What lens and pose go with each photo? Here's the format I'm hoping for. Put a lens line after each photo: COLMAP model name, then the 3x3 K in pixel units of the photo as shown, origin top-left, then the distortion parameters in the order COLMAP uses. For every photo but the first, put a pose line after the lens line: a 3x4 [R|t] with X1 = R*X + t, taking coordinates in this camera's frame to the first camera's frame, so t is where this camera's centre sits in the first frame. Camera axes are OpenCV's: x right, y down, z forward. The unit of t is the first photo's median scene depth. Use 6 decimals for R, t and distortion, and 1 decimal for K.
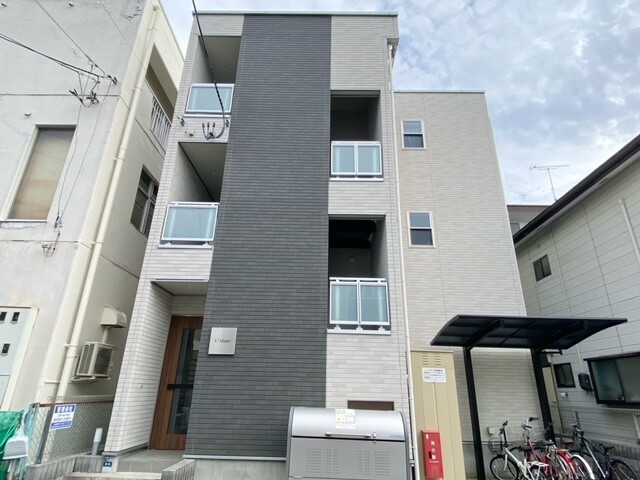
lens RADIAL K [[371.8, 0, 320.4], [0, 371.8, 236.8], [0, 0, 1]] dist [0.055872, -0.051001]
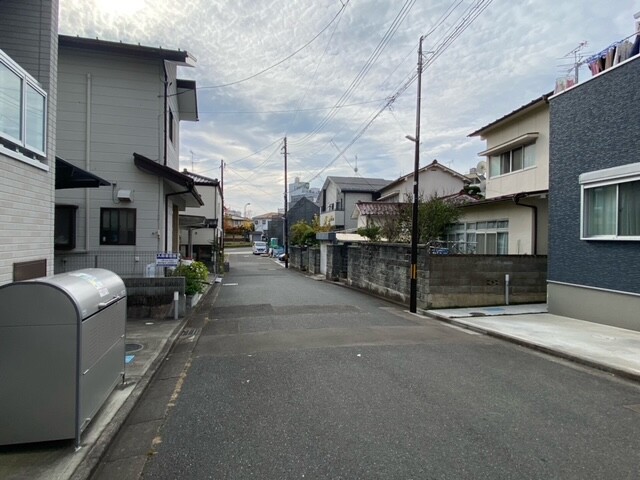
lens RADIAL K [[371.8, 0, 320.4], [0, 371.8, 236.8], [0, 0, 1]] dist [0.055872, -0.051001]
pose [[-0.267966, -0.019312, 0.963235, -0.579699], [-0.374460, 0.923278, -0.085661, 0.228765], [-0.887679, -0.383648, -0.254639, 0.638278]]
